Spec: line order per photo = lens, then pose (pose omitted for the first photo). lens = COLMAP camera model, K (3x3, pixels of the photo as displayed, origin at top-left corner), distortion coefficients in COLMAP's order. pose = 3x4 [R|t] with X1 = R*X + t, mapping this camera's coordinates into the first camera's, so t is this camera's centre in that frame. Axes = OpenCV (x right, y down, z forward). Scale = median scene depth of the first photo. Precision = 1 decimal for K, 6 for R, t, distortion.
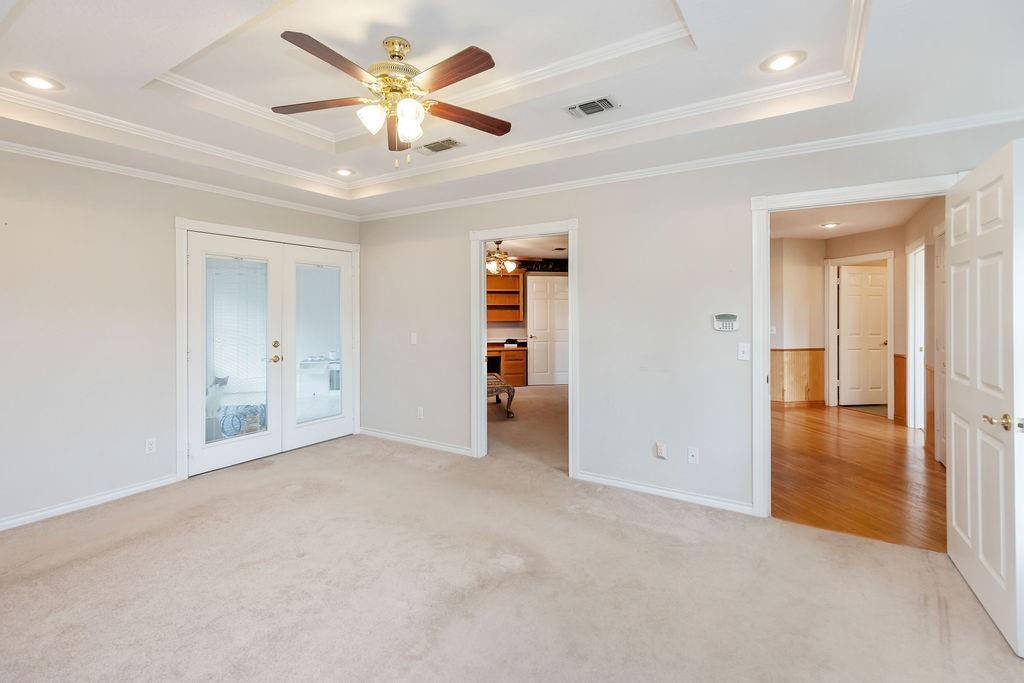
lens RADIAL K [[471.0, 0, 511.8], [0, 471.0, 312.0], [0, 0, 1]] dist [0.000179, 0.000117]
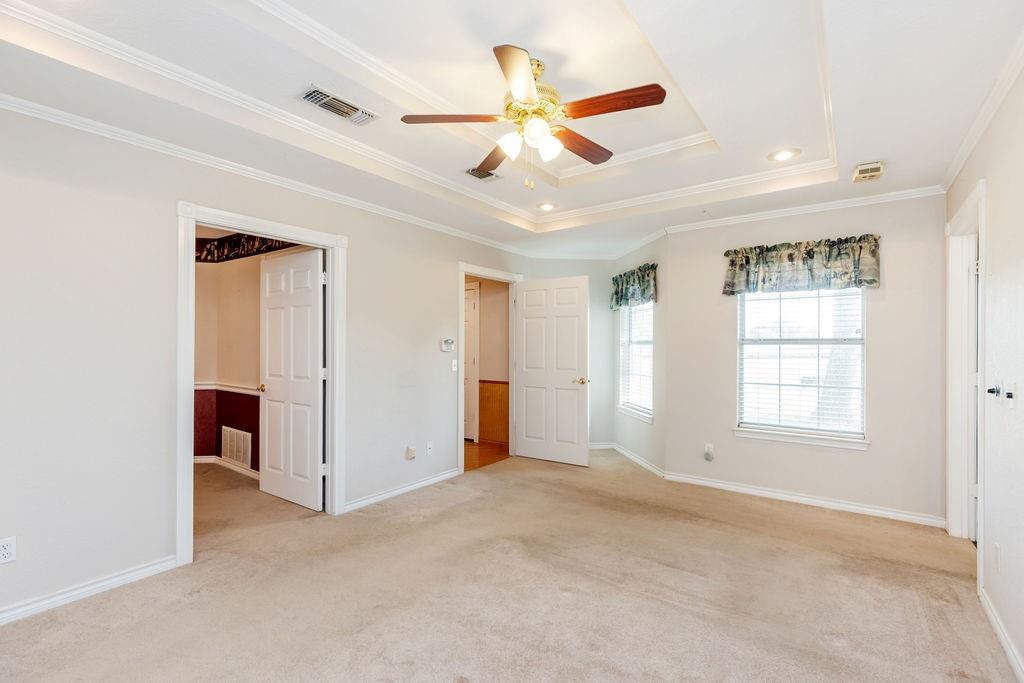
lens RADIAL K [[457.1, 0, 512.0], [0, 457.1, 341.5], [0, 0, 1]] dist [0.000414, 0.000070]
pose [[0.068400, 0.007061, 0.997633, -0.911805], [-0.005579, 0.999962, -0.006695, 0.018977], [-0.997642, -0.005108, 0.068437, 0.728214]]
